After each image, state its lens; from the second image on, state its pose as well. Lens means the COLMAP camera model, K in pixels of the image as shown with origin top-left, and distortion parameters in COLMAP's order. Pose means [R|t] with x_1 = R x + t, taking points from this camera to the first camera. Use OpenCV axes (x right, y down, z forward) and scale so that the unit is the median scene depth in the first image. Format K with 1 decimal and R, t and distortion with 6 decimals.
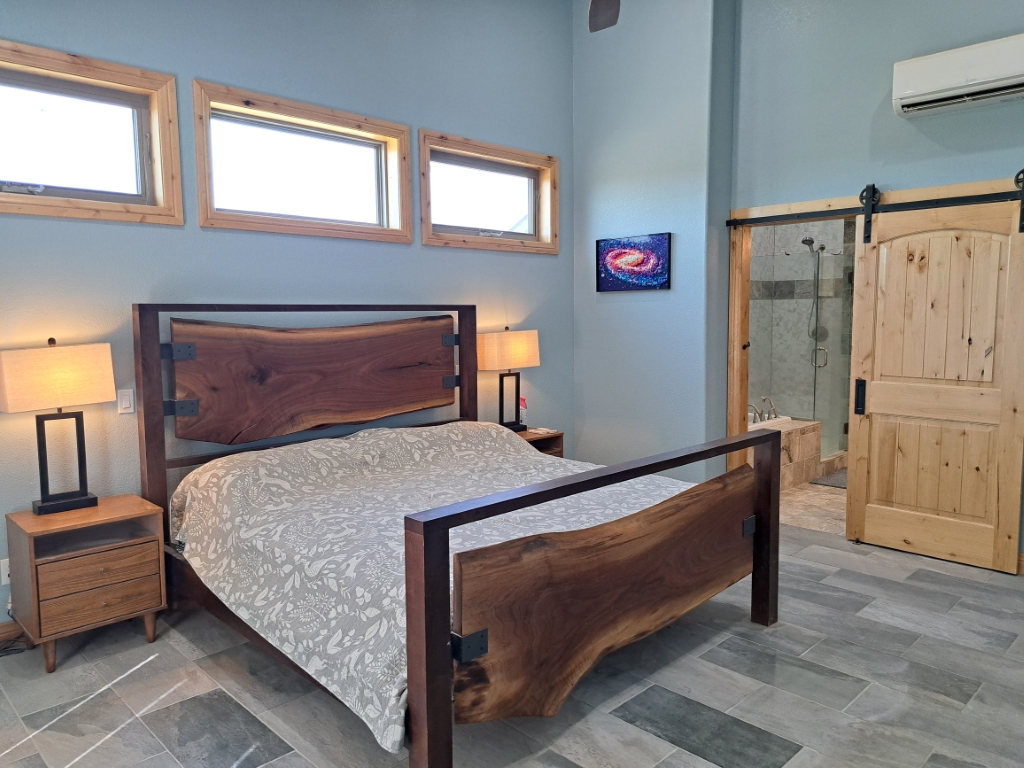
lens RADIAL K [[742.8, 0, 509.5], [0, 742.8, 388.0], [0, 0, 1]] dist [0.040434, -0.021285]
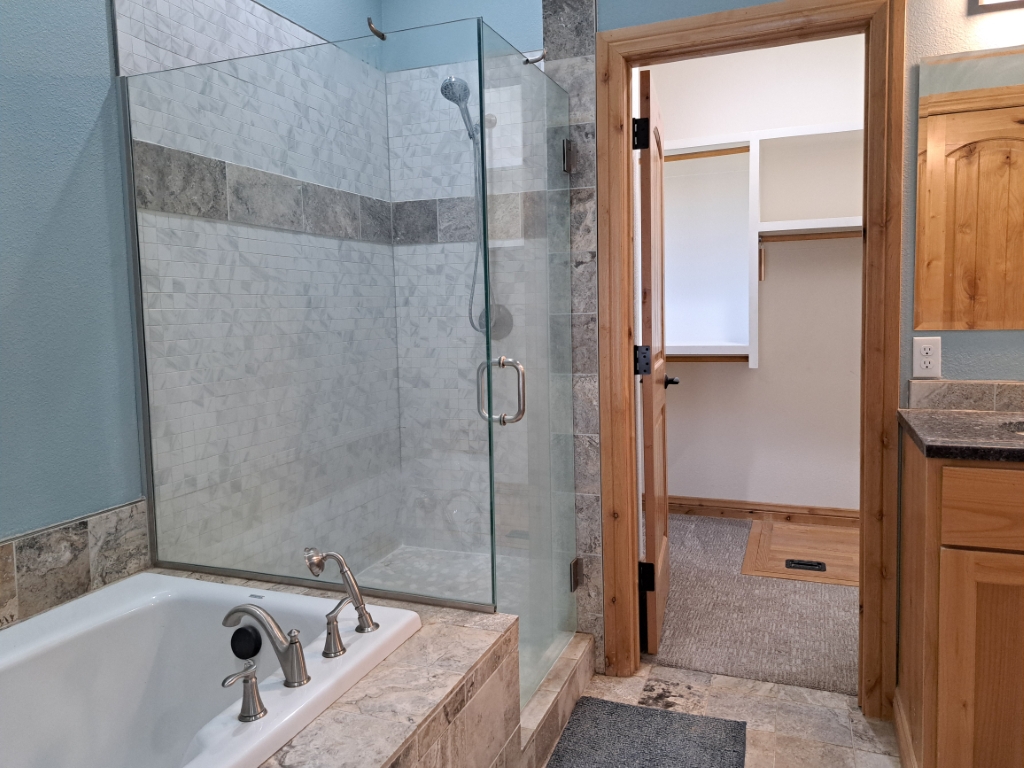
lens RADIAL K [[742.8, 0, 509.2], [0, 742.8, 379.5], [0, 0, 1]] dist [0.040434, -0.021285]
pose [[0.913417, -0.047267, 0.404270, 0.238200], [0.051122, 0.998692, 0.001260, -0.037576], [-0.403801, 0.019516, 0.914639, 0.582134]]
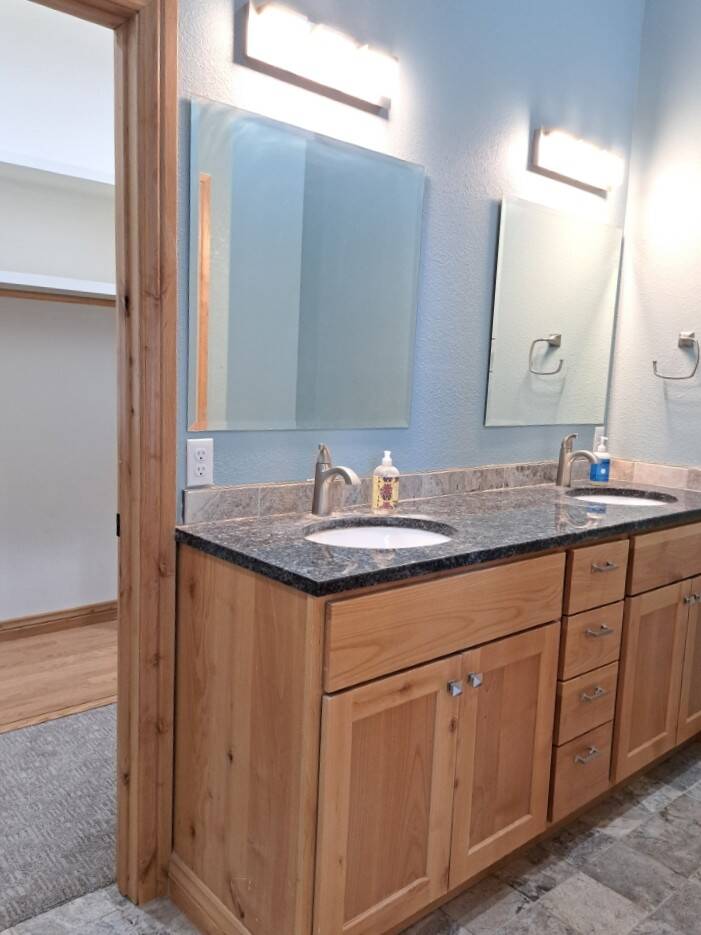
lens RADIAL K [[746.8, 0, 349.5], [0, 746.8, 473.2], [0, 0, 1]] dist [0.037981, -0.021608]
pose [[0.059237, -0.119658, 0.991046, 0.276823], [0.065240, 0.991131, 0.115769, -0.070833], [-0.996110, 0.057798, 0.066518, 0.790189]]
